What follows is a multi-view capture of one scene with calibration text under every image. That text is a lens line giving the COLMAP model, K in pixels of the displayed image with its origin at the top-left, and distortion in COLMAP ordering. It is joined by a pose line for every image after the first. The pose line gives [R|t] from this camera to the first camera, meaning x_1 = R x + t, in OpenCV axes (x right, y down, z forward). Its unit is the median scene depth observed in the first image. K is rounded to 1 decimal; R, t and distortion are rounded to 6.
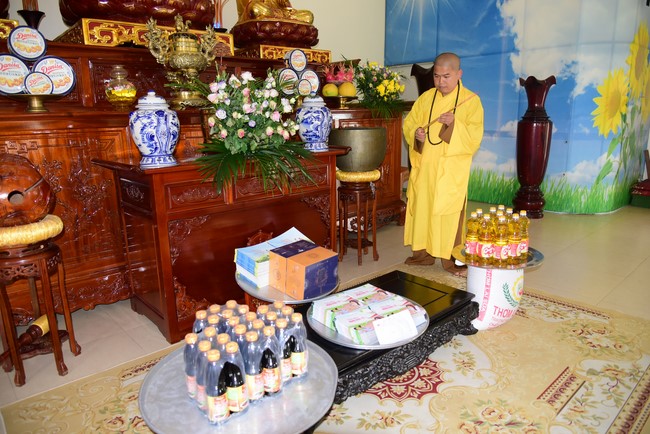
lens RADIAL K [[445.7, 0, 325.0], [0, 445.7, 217.0], [0, 0, 1]] dist [-0.041276, 0.000585]
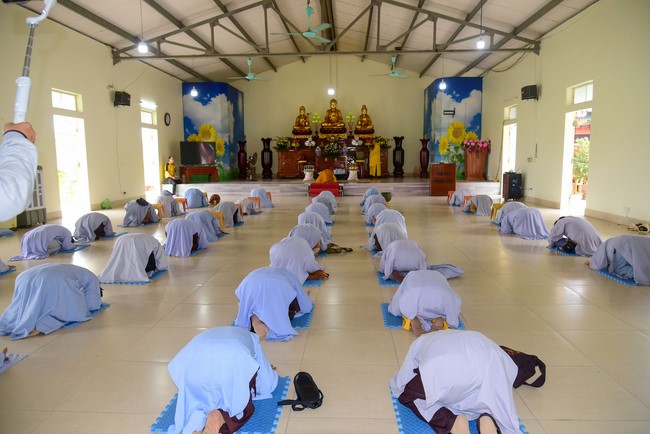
lens RADIAL K [[445.7, 0, 325.0], [0, 445.7, 217.0], [0, 0, 1]] dist [-0.041276, 0.000585]
pose [[0.700967, 0.103840, -0.705594, 2.896863], [-0.163382, 0.986414, -0.017143, 0.577282], [0.694228, 0.127298, 0.708409, -2.339394]]
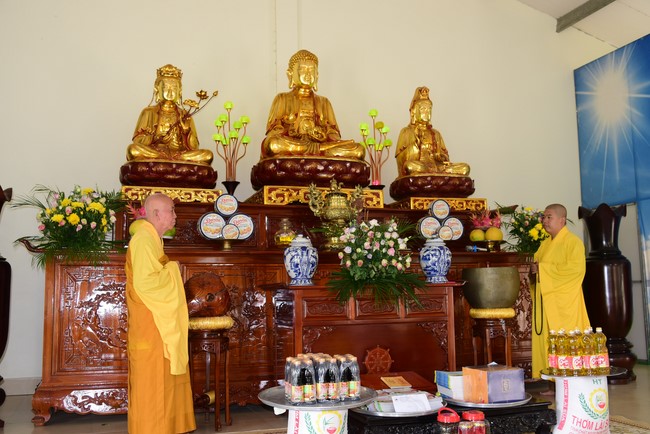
lens RADIAL K [[647.2, 0, 325.0], [0, 647.2, 217.0], [0, 0, 1]] dist [-0.030040, -0.009904]
pose [[0.918249, -0.045088, -0.393428, 0.266051], [-0.087327, 0.945984, -0.312231, 0.162457], [0.386255, 0.321063, 0.864712, -0.417640]]
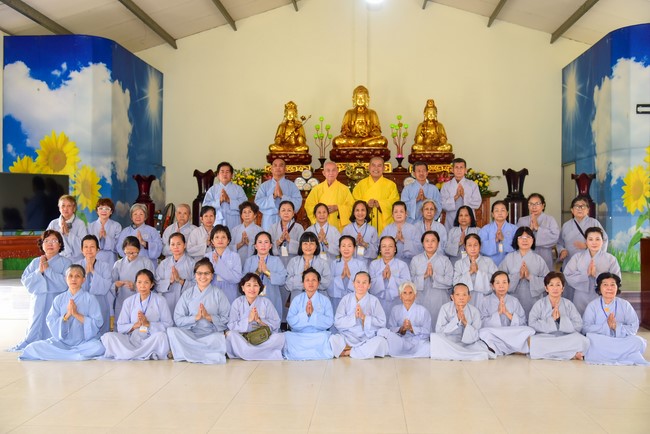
lens RADIAL K [[677.3, 0, 325.0], [0, 677.3, 217.0], [0, 0, 1]] dist [-0.019022, -0.011742]
pose [[0.692595, 0.018791, -0.721082, 1.740740], [-0.174142, 0.974447, -0.141869, 0.340369], [0.699991, 0.223829, 0.678170, -1.279565]]
